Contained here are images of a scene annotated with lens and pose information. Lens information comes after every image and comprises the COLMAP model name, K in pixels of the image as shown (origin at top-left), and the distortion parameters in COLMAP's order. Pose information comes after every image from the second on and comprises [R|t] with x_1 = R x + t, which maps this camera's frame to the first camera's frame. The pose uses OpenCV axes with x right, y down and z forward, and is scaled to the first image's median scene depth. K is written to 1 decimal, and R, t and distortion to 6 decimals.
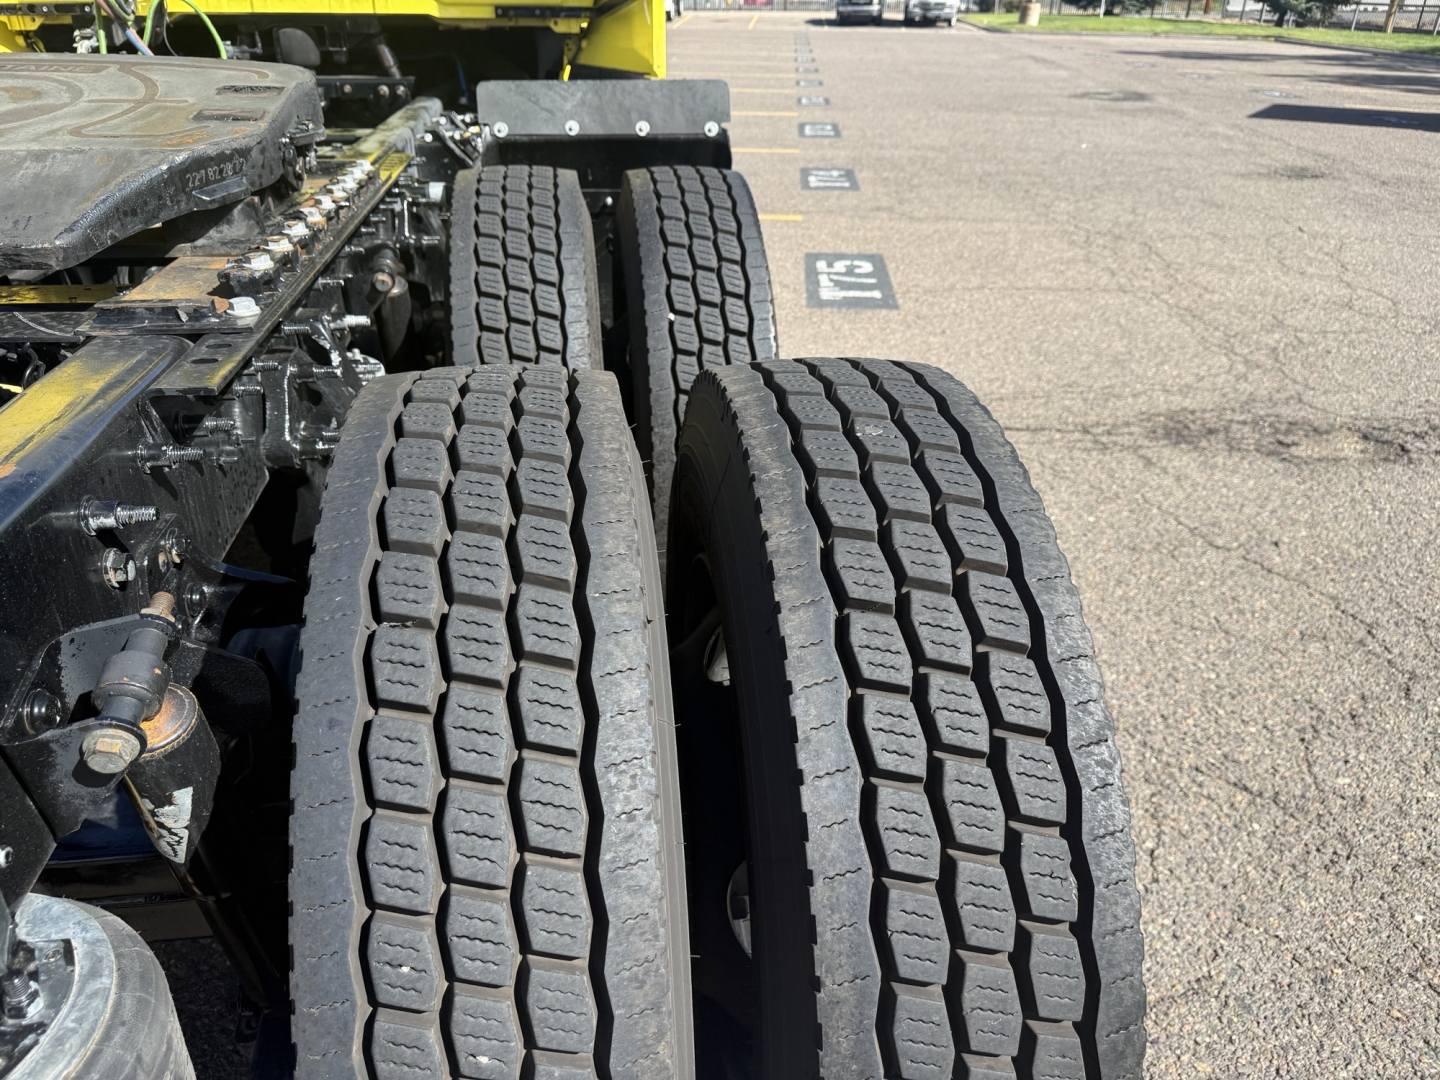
lens RADIAL K [[1011.0, 0, 710.0], [0, 1011.0, 532.9], [0, 0, 1]] dist [0.001976, -0.006178]
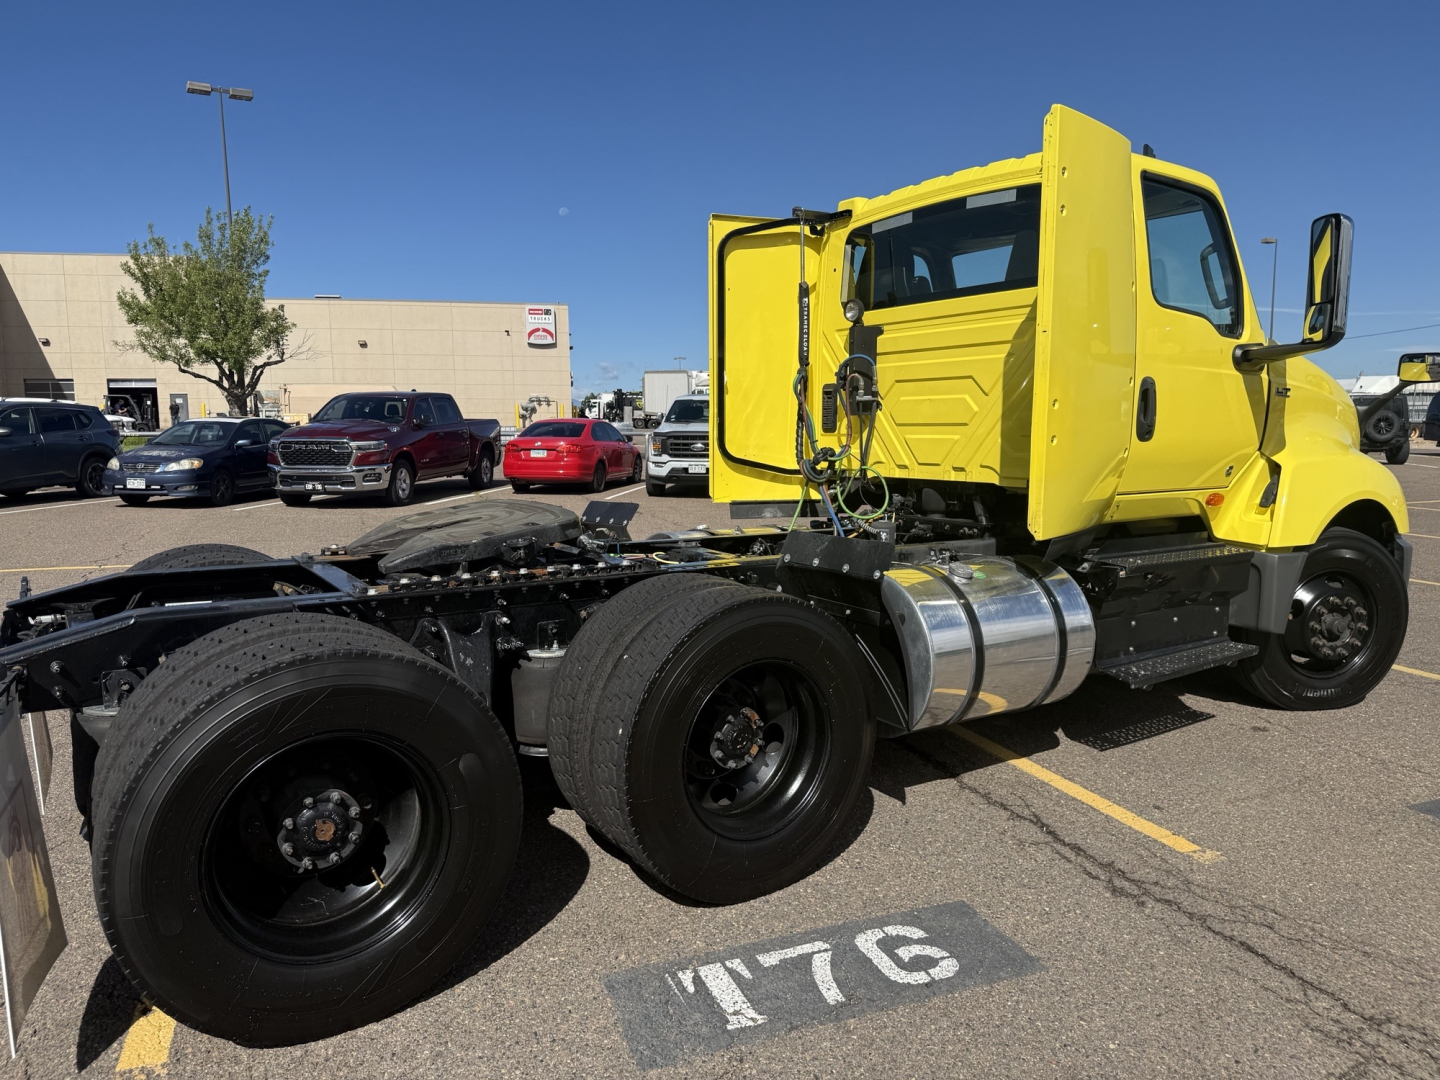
lens RADIAL K [[984.6, 0, 737.1], [0, 984.6, 538.3], [0, 0, 1]] dist [0.118247, -0.192637]
pose [[0.430493, 0.093396, -0.897749, 0.829035], [-0.418462, 0.901929, -0.106832, -0.161338], [0.799728, 0.421665, 0.427357, 0.179679]]
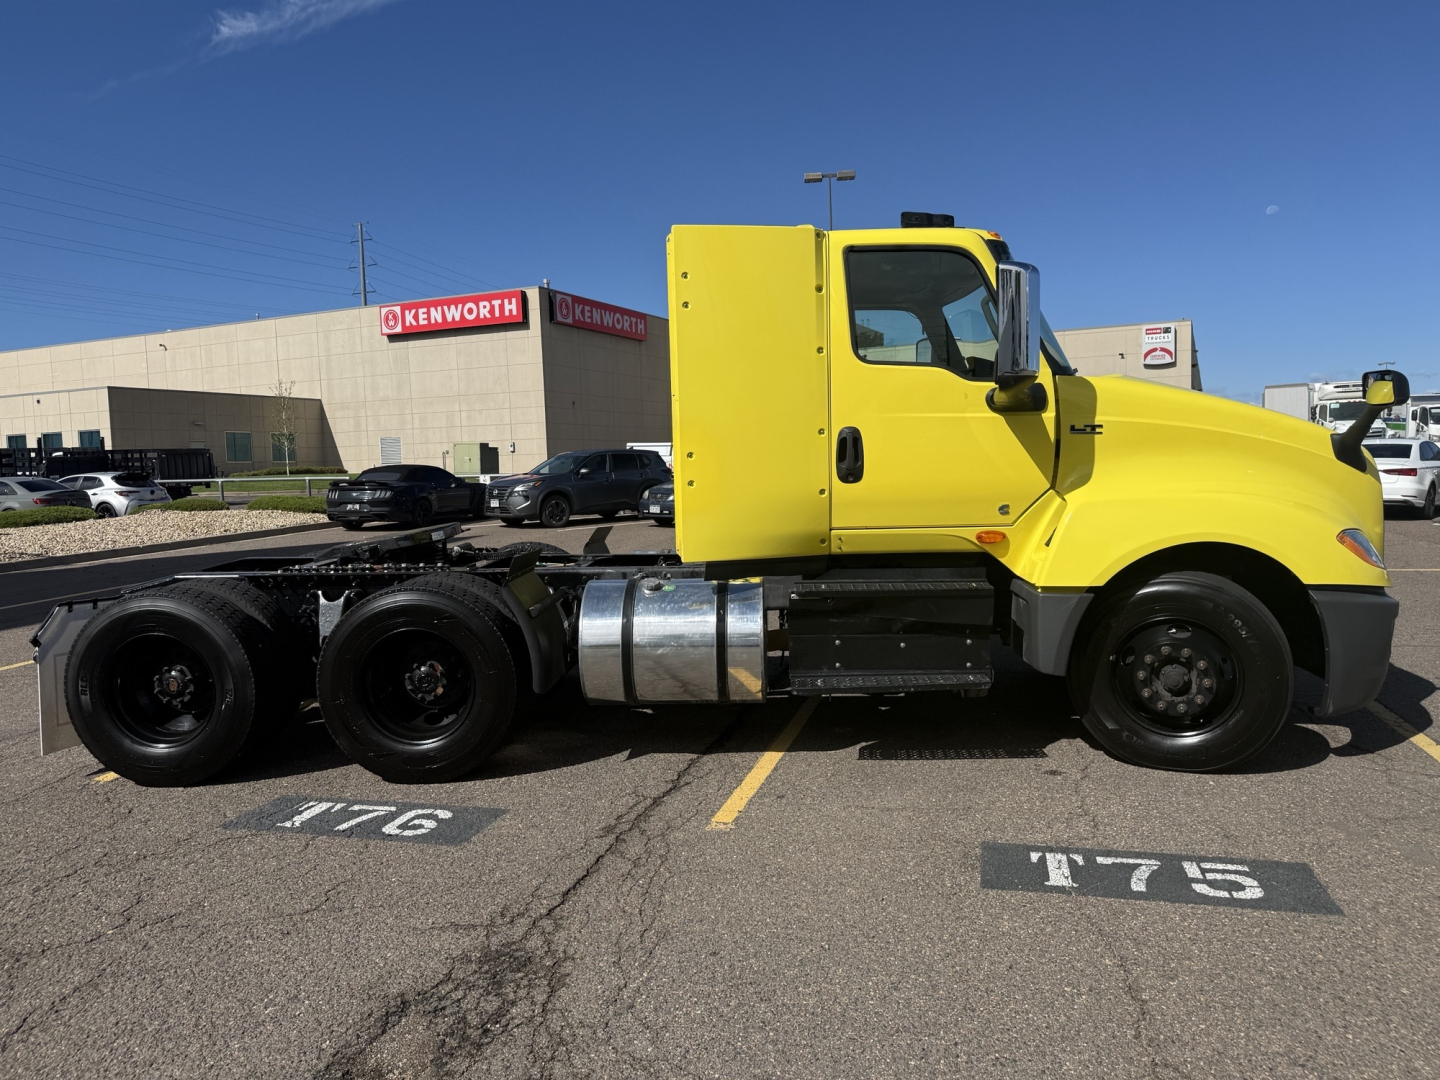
lens RADIAL K [[984.6, 0, 737.1], [0, 984.6, 538.3], [0, 0, 1]] dist [0.118247, -0.192637]
pose [[-0.186797, 0.072714, -0.979704, 1.339754], [-0.439443, 0.885738, 0.149527, -0.707968], [0.878633, 0.458455, -0.133500, 1.194469]]
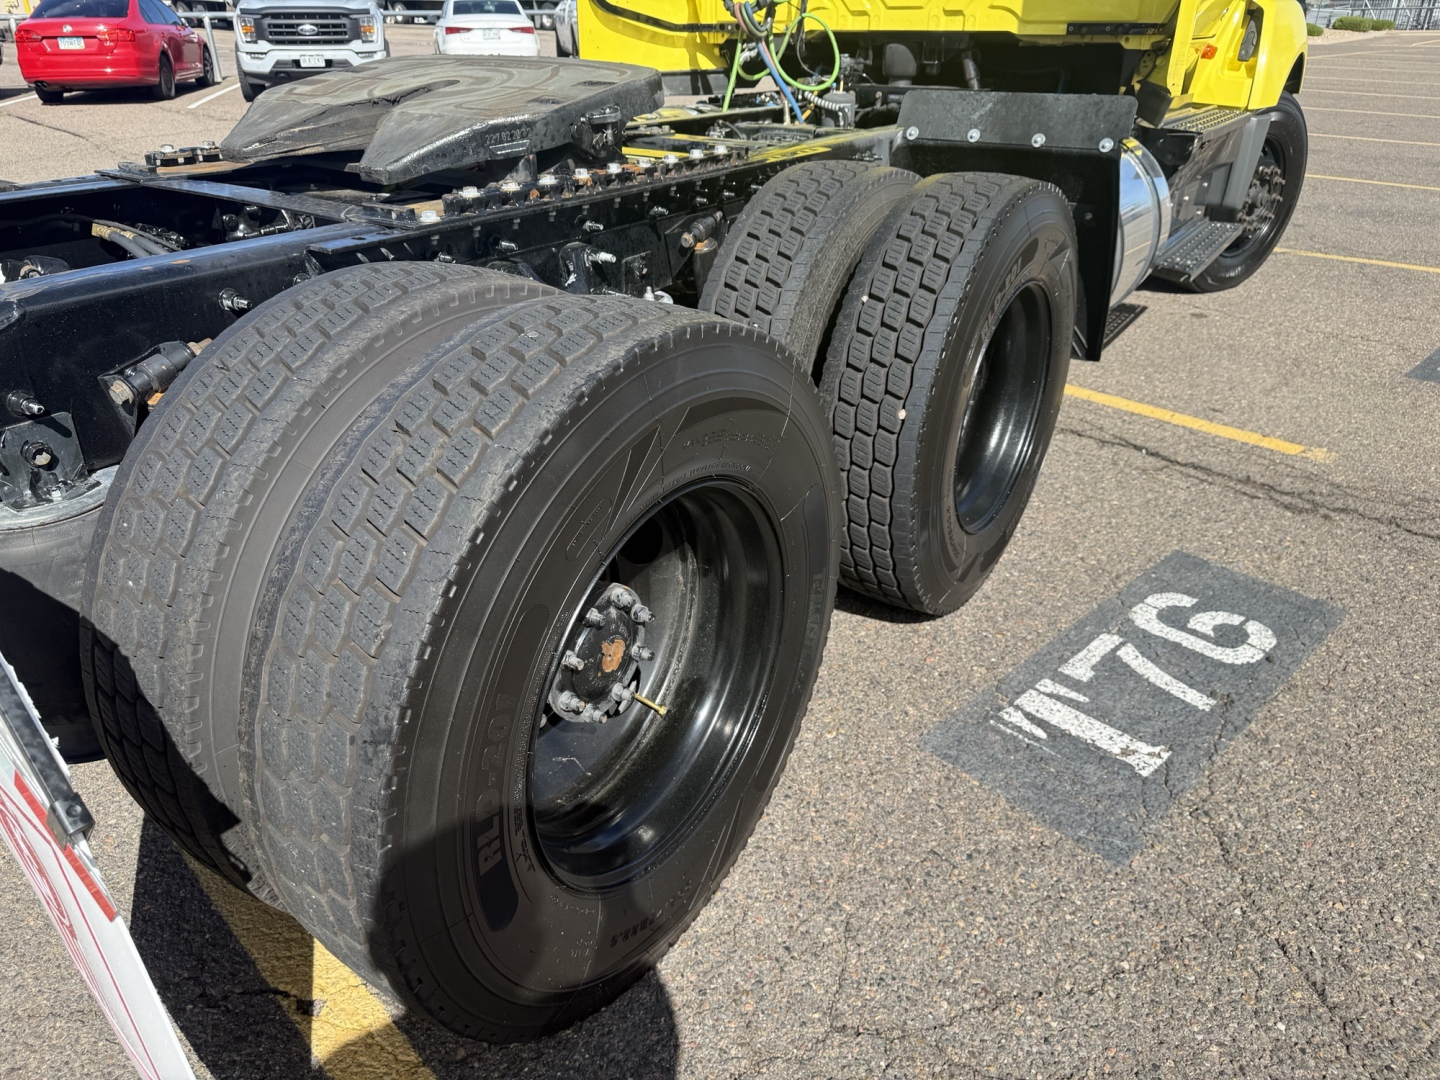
lens RADIAL K [[1011.0, 0, 710.0], [0, 1011.0, 532.9], [0, 0, 1]] dist [0.001976, -0.006178]
pose [[0.735613, 0.298574, -0.608052, 0.308840], [-0.307715, 0.946951, 0.092714, -0.013151], [0.603477, 0.118905, 0.788465, 0.030794]]
